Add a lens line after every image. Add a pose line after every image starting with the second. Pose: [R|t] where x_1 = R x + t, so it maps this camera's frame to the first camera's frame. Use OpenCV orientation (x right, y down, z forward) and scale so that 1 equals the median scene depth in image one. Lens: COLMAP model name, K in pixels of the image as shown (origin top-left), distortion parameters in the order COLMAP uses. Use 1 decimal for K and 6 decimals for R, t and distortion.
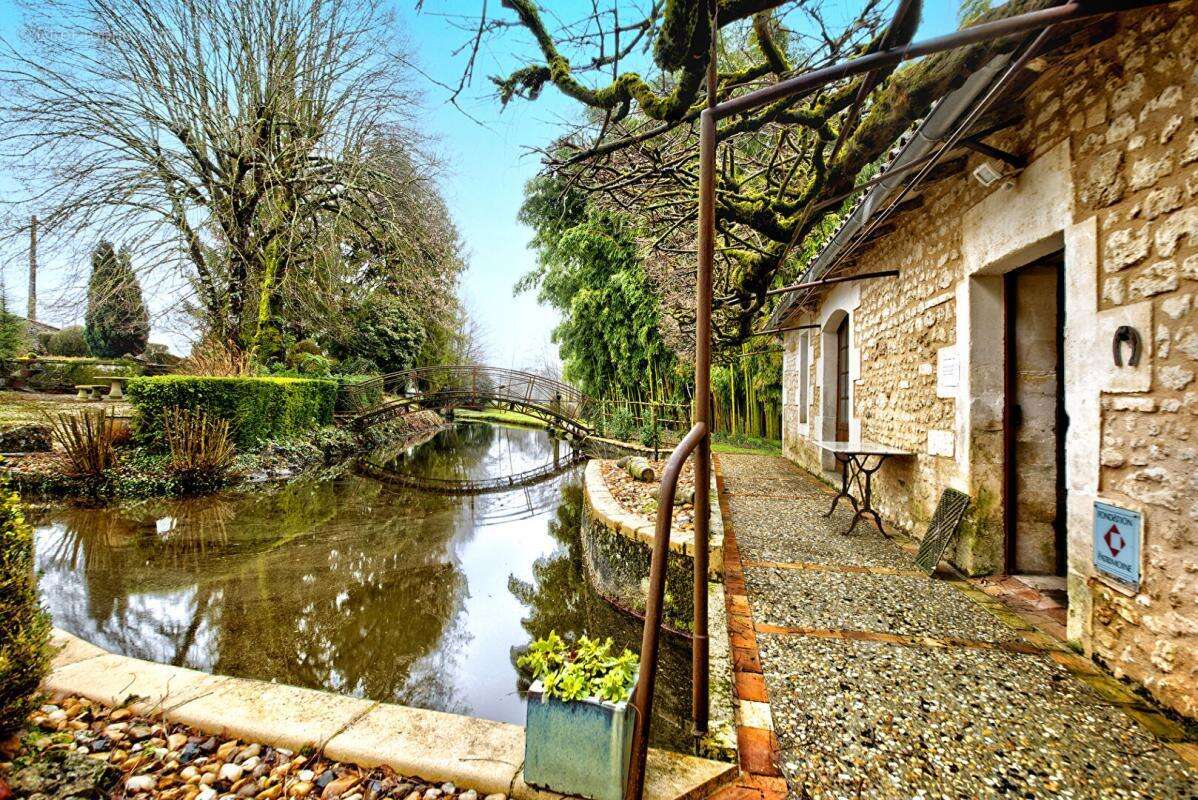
lens RADIAL K [[584.0, 0, 597.1], [0, 584.0, 405.5], [0, 0, 1]] dist [0.055378, -0.050147]
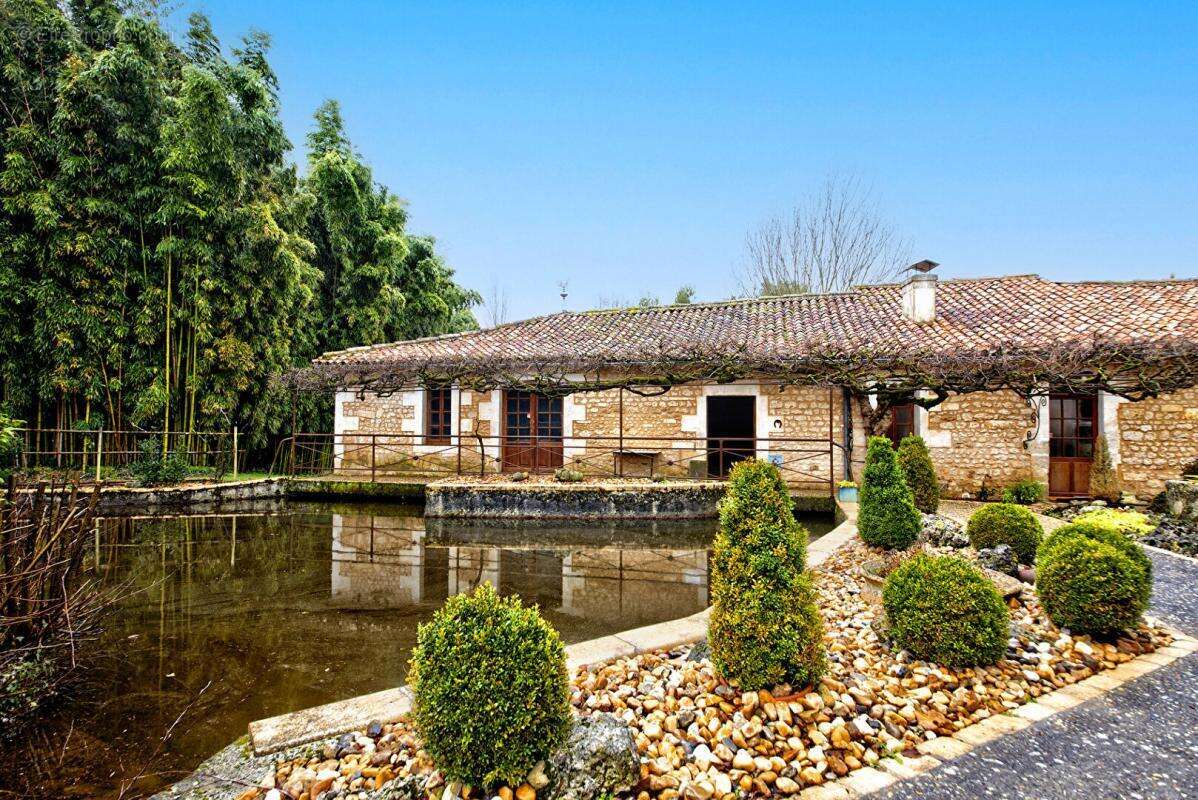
lens RADIAL K [[584.0, 0, 597.1], [0, 584.0, 405.5], [0, 0, 1]] dist [0.055378, -0.050147]
pose [[0.055198, 0.017483, 0.998322, -0.486338], [-0.001528, 0.999847, -0.017425, -0.018496], [-0.998474, -0.000564, 0.055216, 0.255800]]
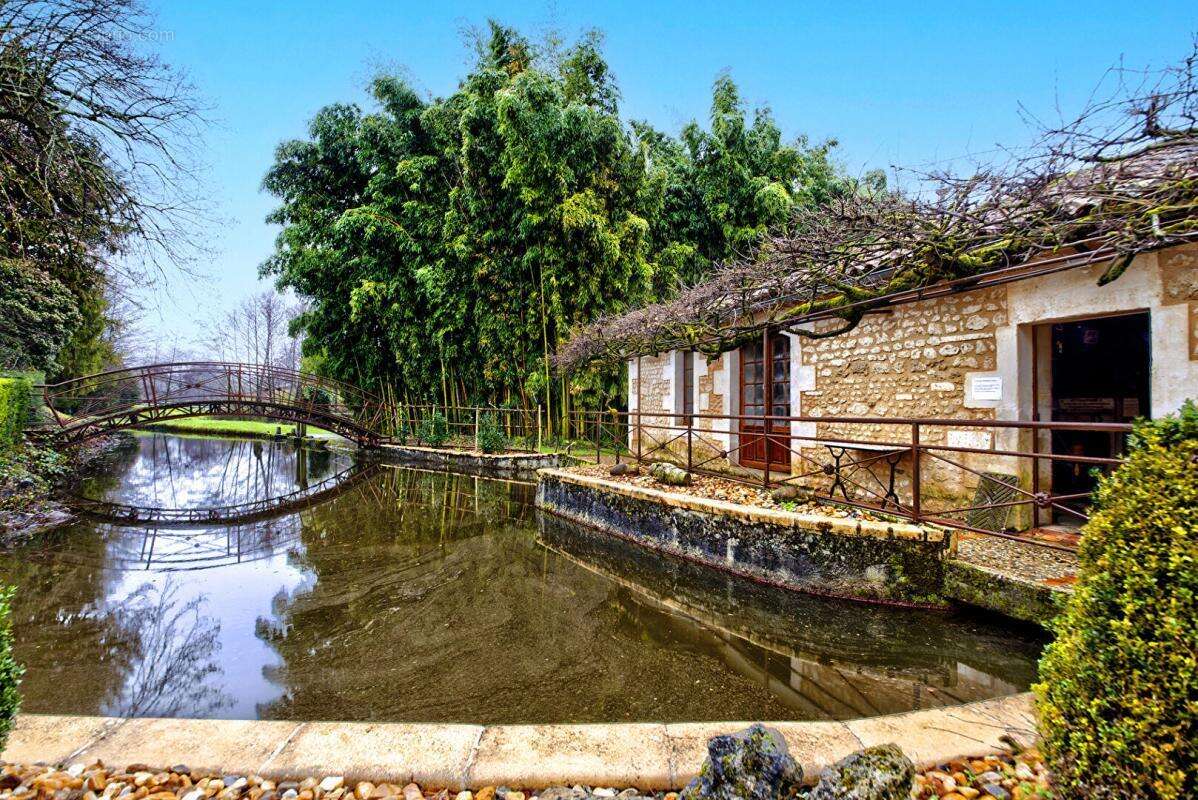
lens RADIAL K [[584.0, 0, 597.1], [0, 584.0, 405.5], [0, 0, 1]] dist [0.055378, -0.050147]
pose [[0.861689, -0.007623, 0.507379, -0.177208], [0.008470, 0.999964, 0.000637, -0.005290], [-0.507365, 0.003749, 0.861723, 0.049062]]
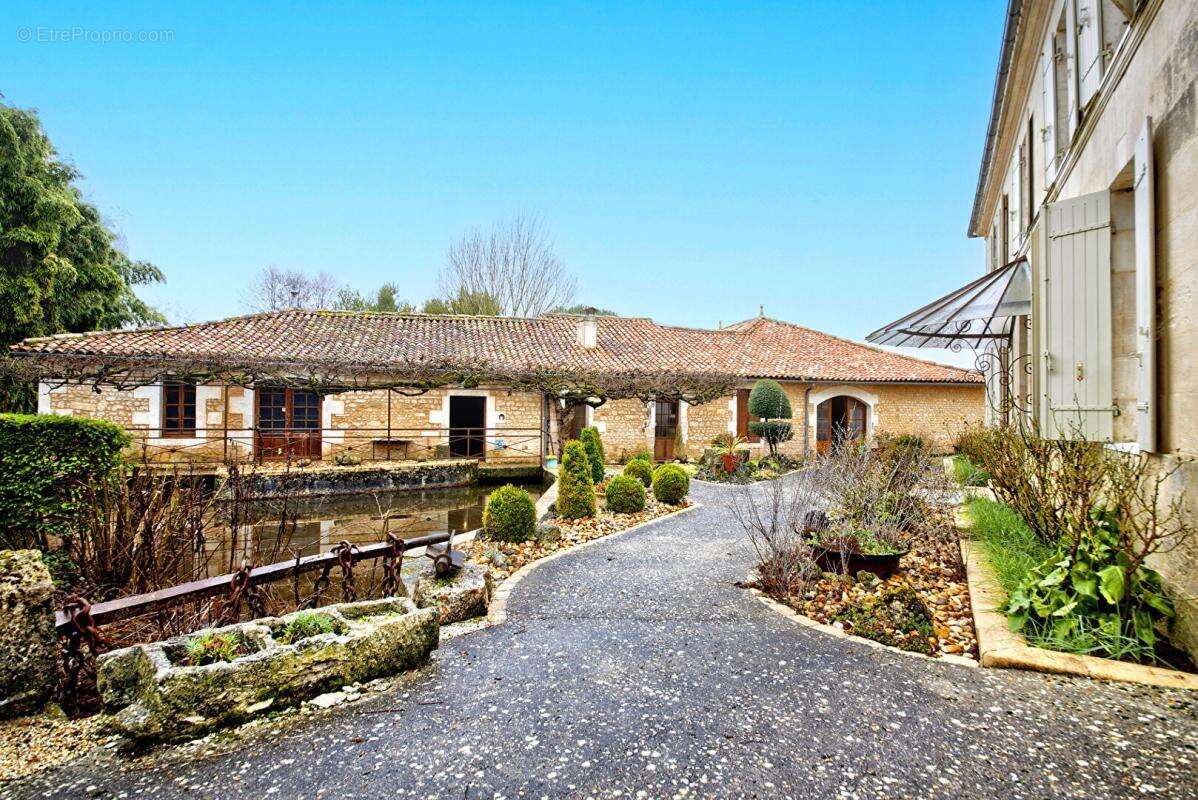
lens RADIAL K [[584.0, 0, 597.1], [0, 584.0, 405.5], [0, 0, 1]] dist [0.055378, -0.050147]
pose [[-0.480457, -0.008291, 0.876979, -0.660731], [-0.013928, 0.999901, 0.001823, -0.029984], [-0.876907, -0.011338, -0.480526, 0.379054]]
